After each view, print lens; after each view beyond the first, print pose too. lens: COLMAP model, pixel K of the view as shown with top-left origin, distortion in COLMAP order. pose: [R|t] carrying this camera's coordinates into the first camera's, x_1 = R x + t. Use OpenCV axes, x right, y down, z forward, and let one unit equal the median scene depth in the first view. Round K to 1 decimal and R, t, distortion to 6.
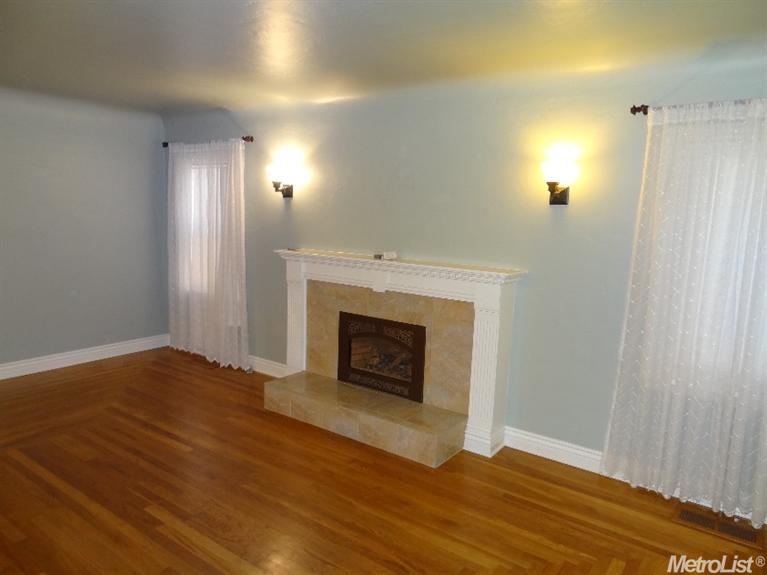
lens RADIAL K [[540.5, 0, 379.4], [0, 540.5, 287.8], [0, 0, 1]] dist [0.005527, 0.012378]
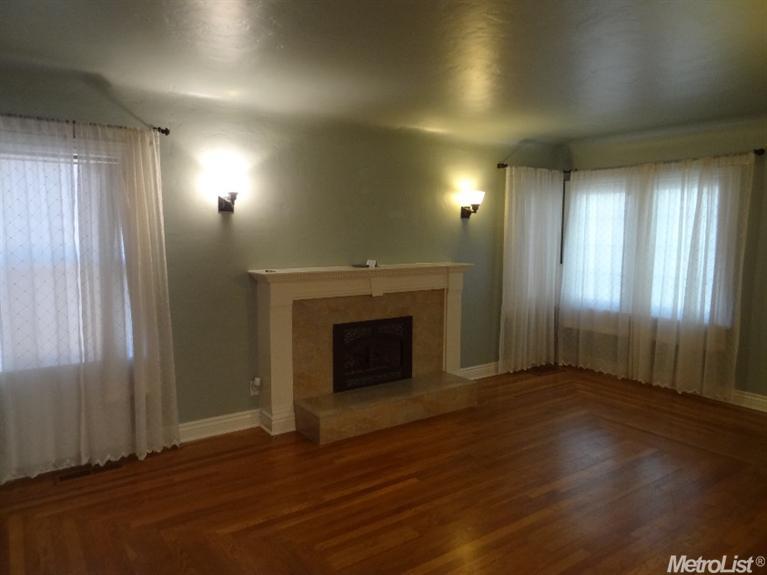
lens RADIAL K [[540.5, 0, 379.2], [0, 540.5, 288.0], [0, 0, 1]] dist [0.005527, 0.012378]
pose [[0.324279, -0.131706, 0.936748, -1.019102], [0.144519, 0.985533, 0.088536, -0.104533], [-0.934857, 0.106667, 0.338621, 0.588982]]
